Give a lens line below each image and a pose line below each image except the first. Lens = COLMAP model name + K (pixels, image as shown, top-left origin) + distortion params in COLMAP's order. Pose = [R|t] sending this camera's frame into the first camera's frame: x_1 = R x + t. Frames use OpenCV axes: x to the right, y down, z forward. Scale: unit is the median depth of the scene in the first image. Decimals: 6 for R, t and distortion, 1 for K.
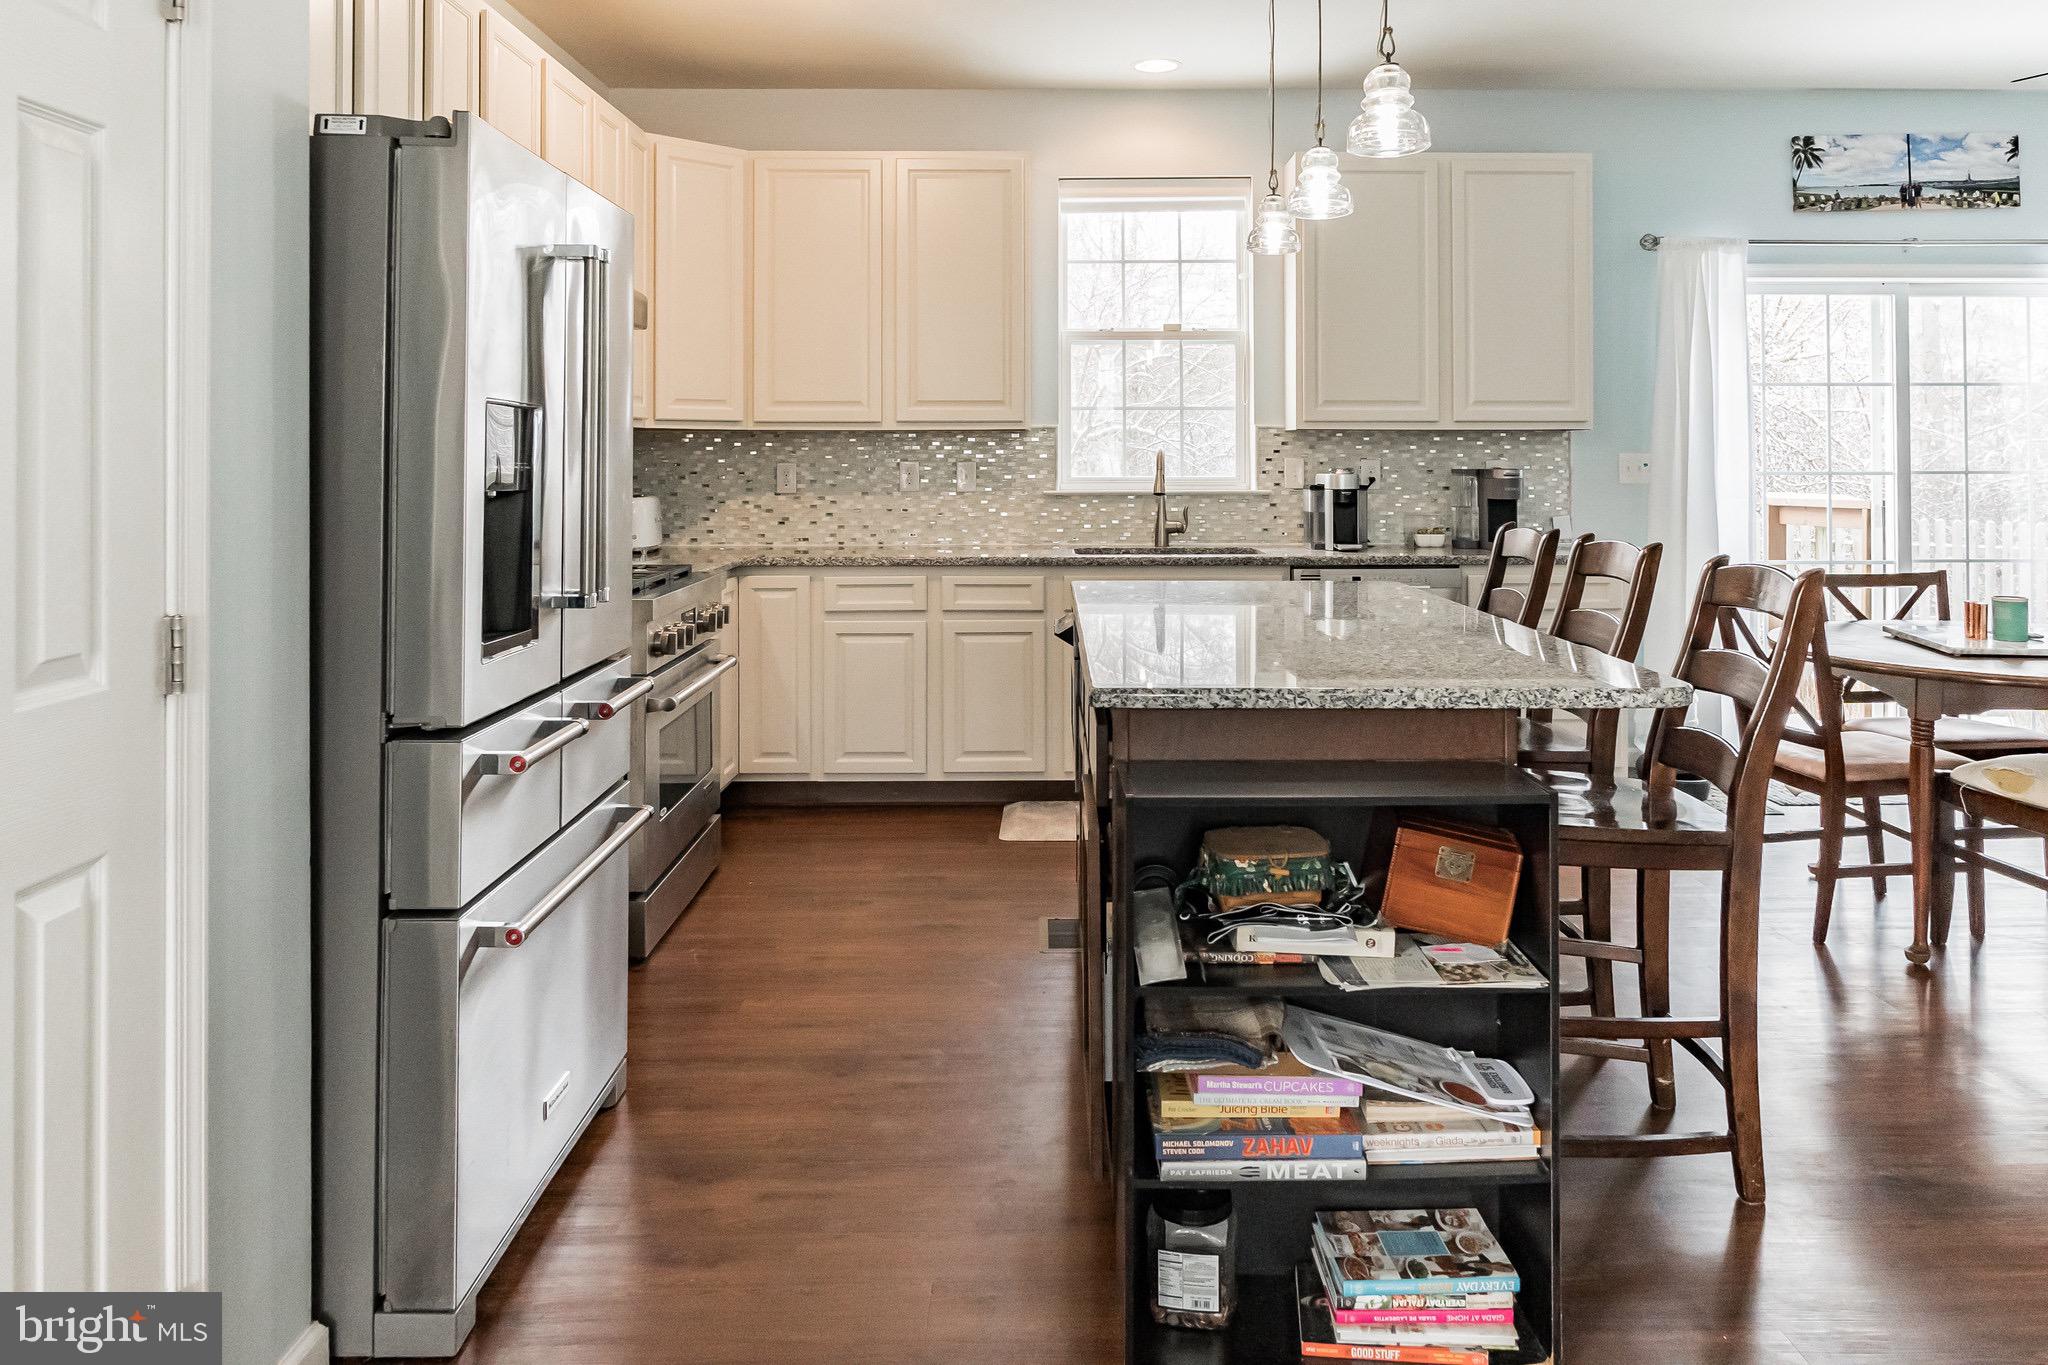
lens RADIAL K [[1478.5, 0, 1052.2], [0, 1478.5, 444.1], [0, 0, 1]] dist [0.004412, -0.001615]
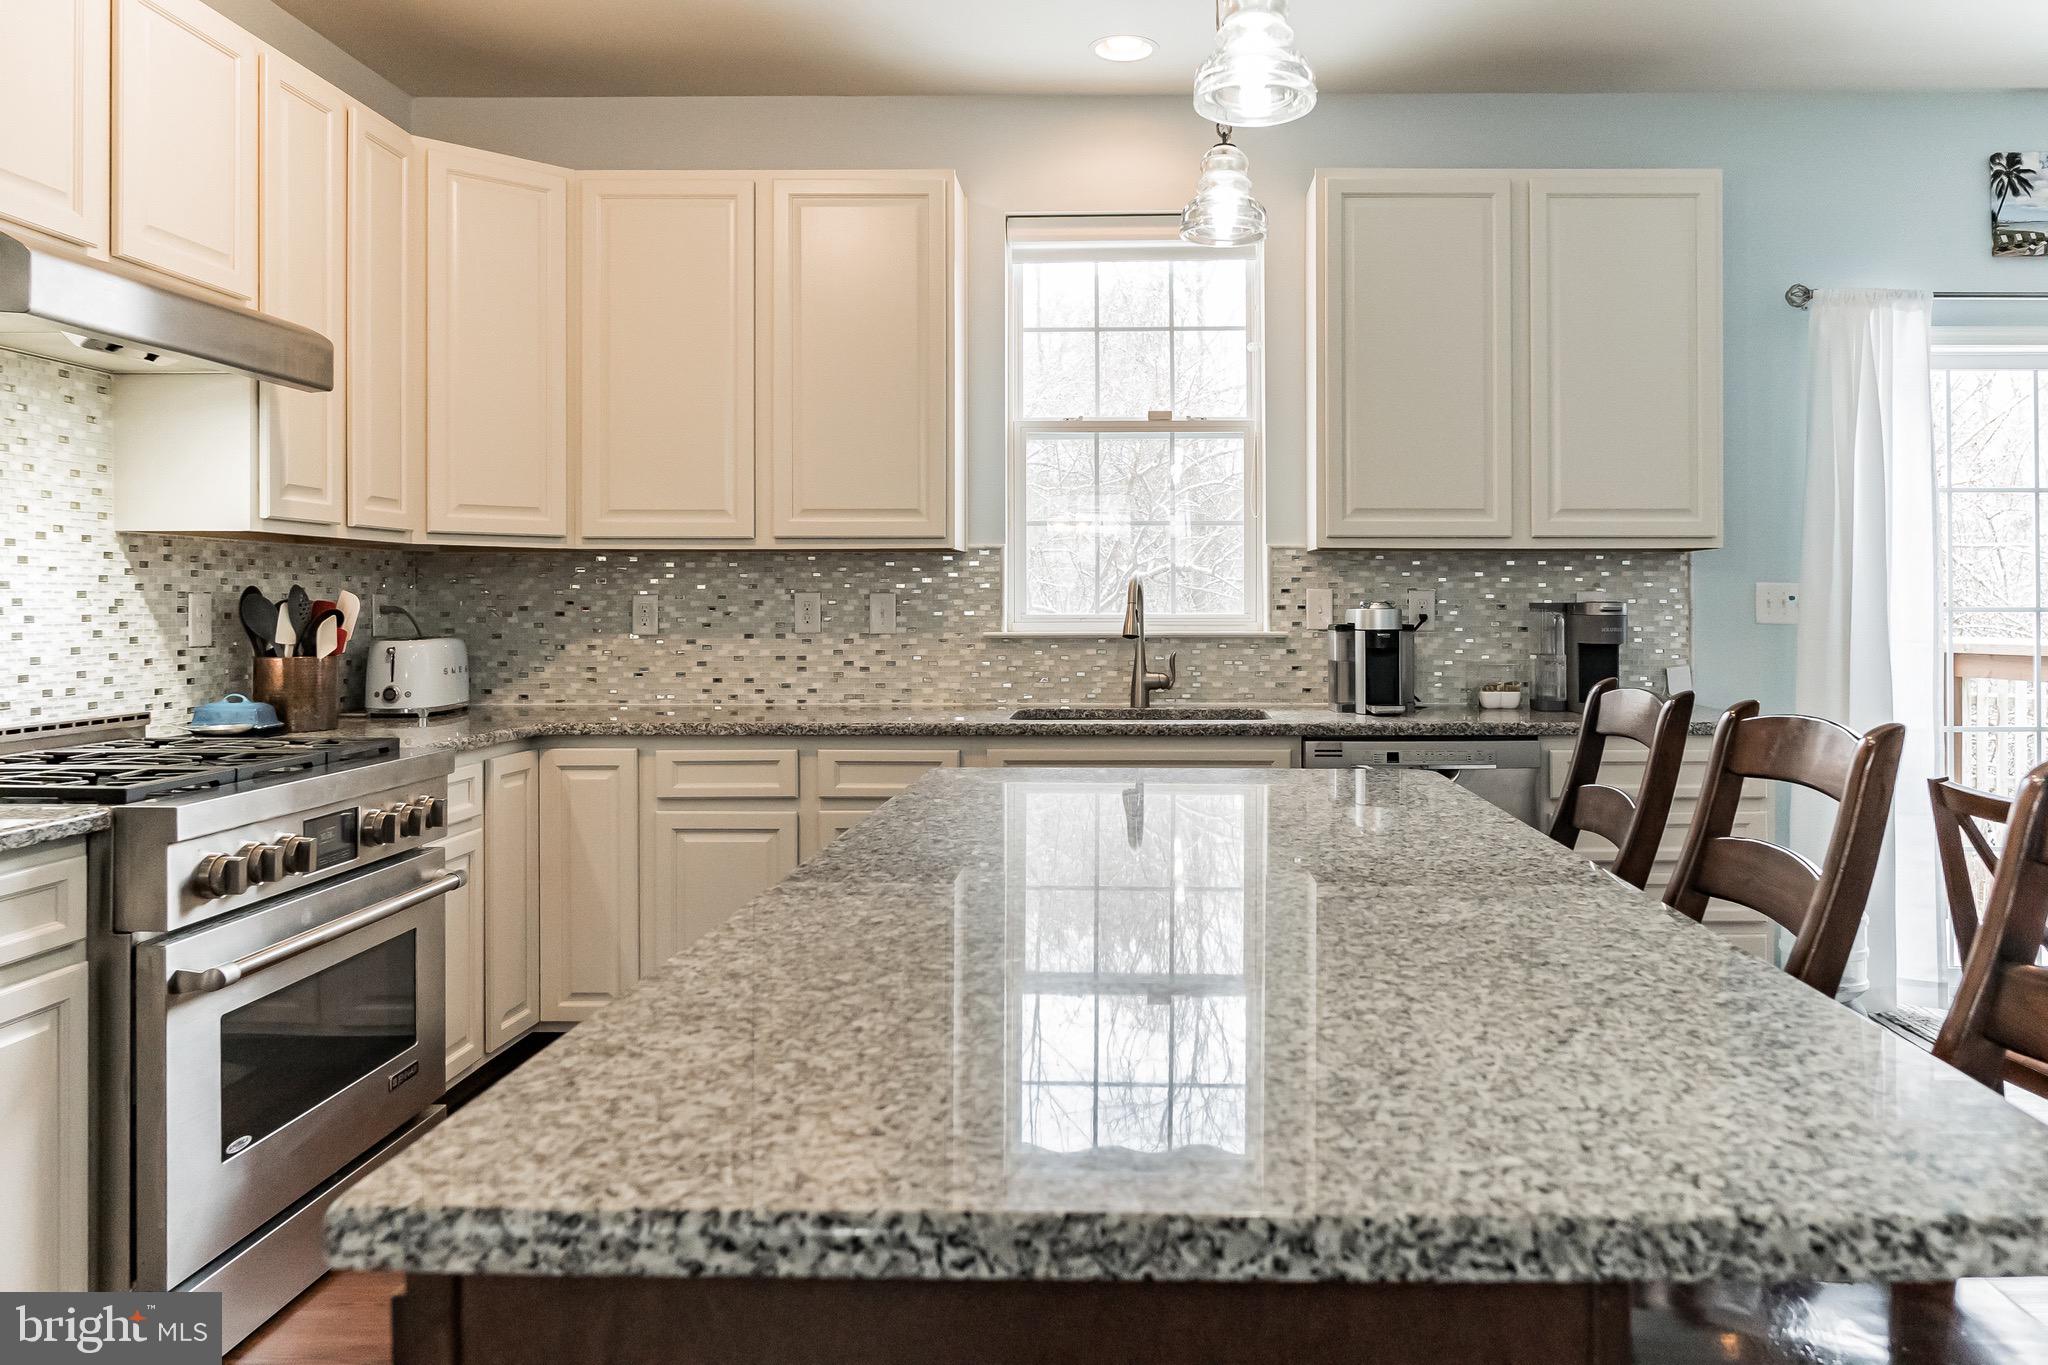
lens RADIAL K [[1459.3, 0, 1143.1], [0, 1459.3, 604.2], [0, 0, 1]] dist [-0.009514, -0.002647]
pose [[0.999963, 0.000974, -0.008526, 0.083988], [-0.000904, 0.999966, 0.008216, 0.011708], [0.008534, -0.008208, 0.999930, 0.272864]]
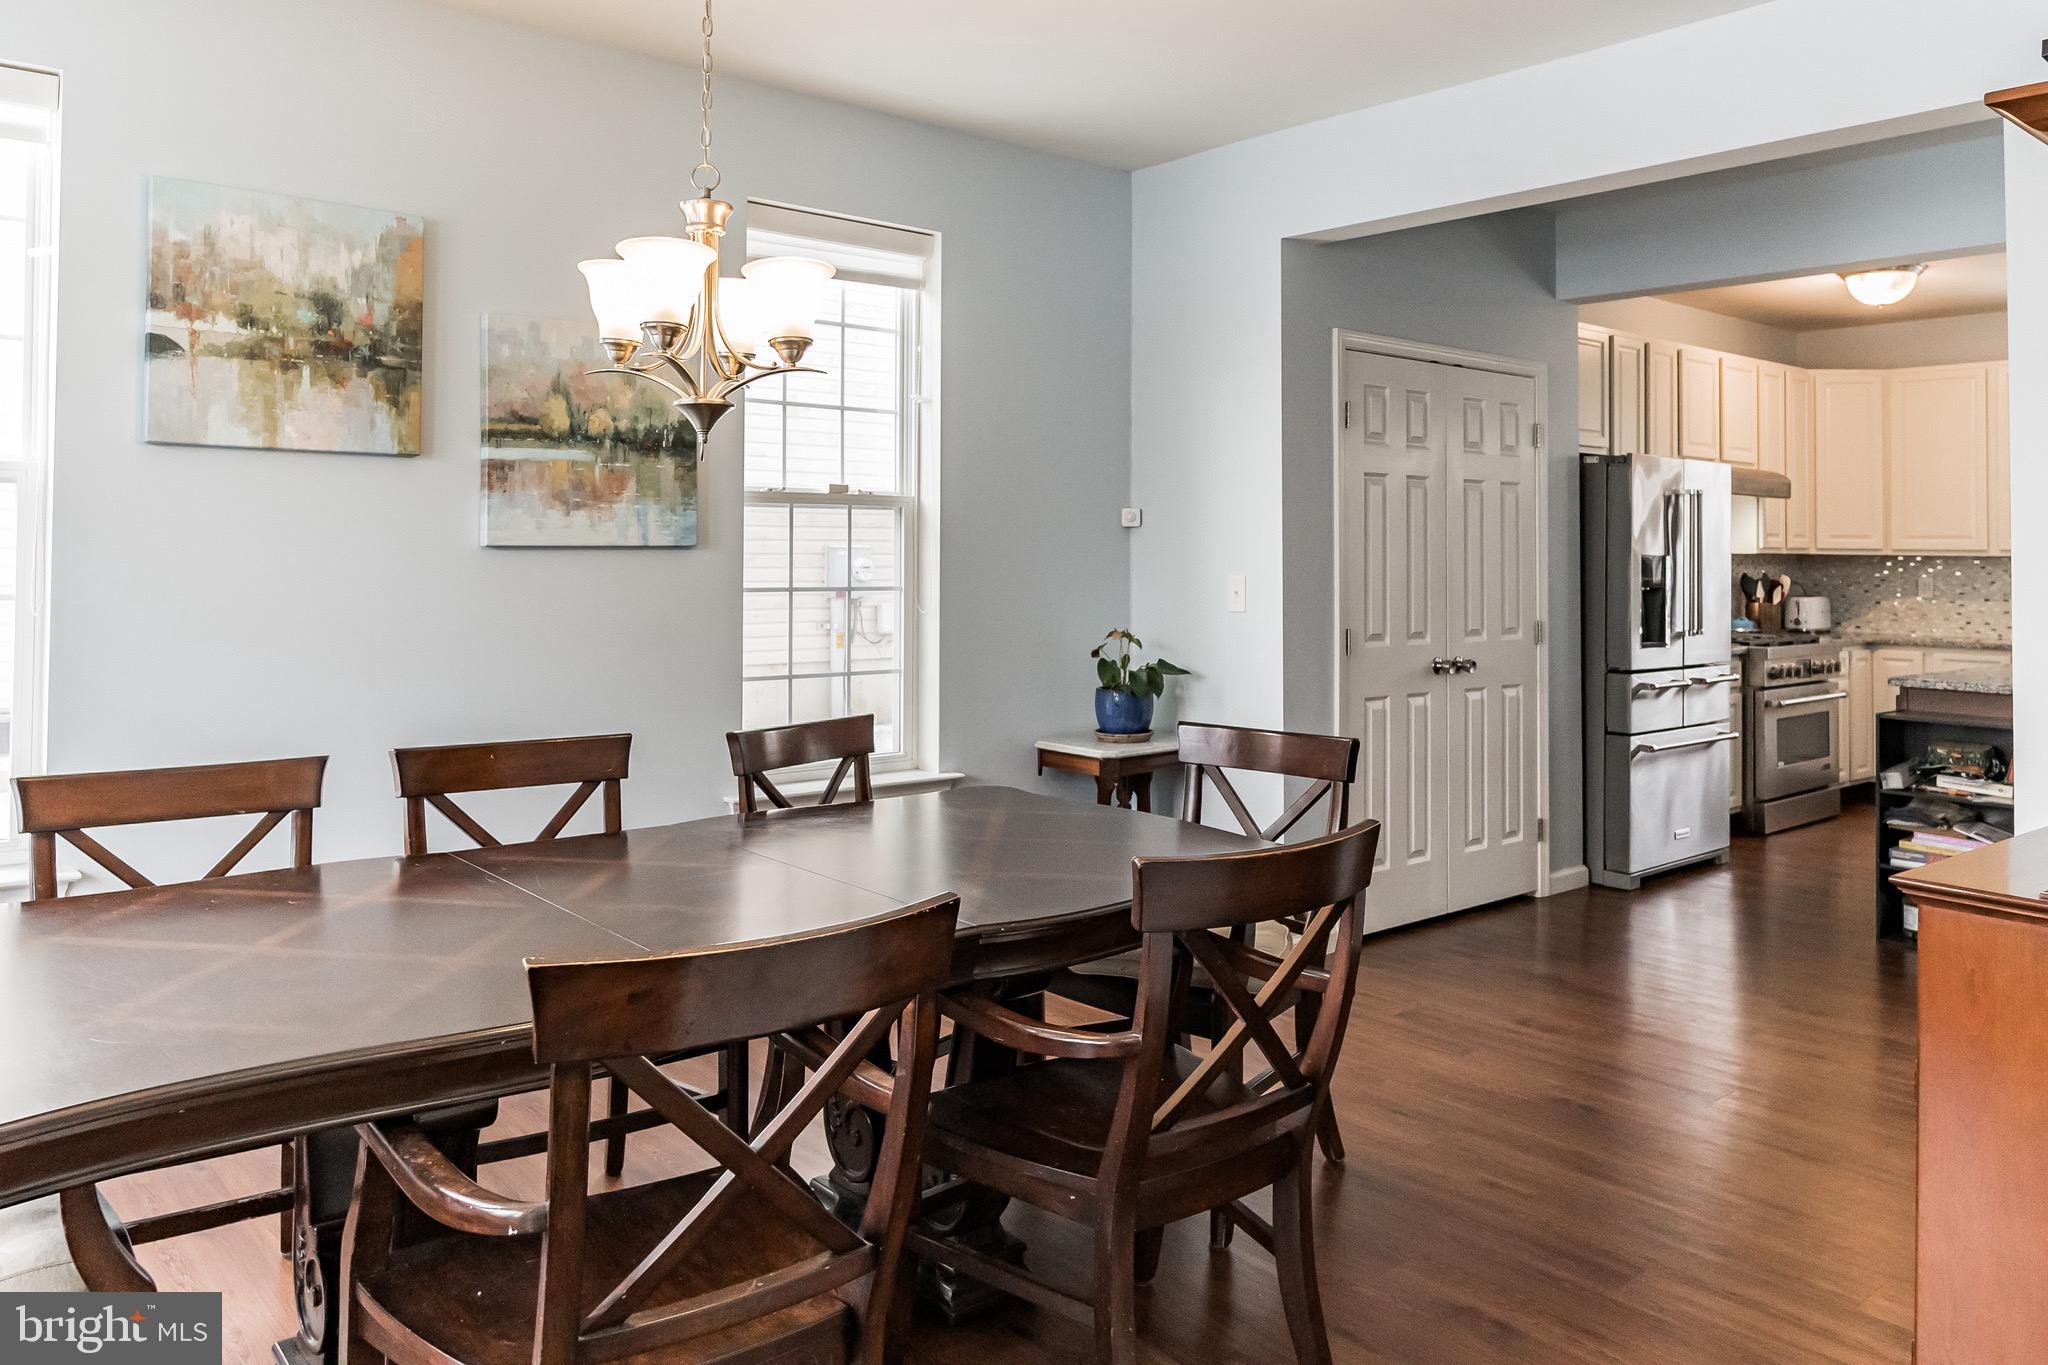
lens RADIAL K [[1473.7, 0, 1026.5], [0, 1473.7, 501.7], [0, 0, 1]] dist [-0.002553, -0.001137]
pose [[0.639218, -0.018148, -0.768811, 0.388506], [-0.004754, 0.999609, -0.027548, -0.018263], [0.769011, 0.021264, 0.638882, -0.638695]]
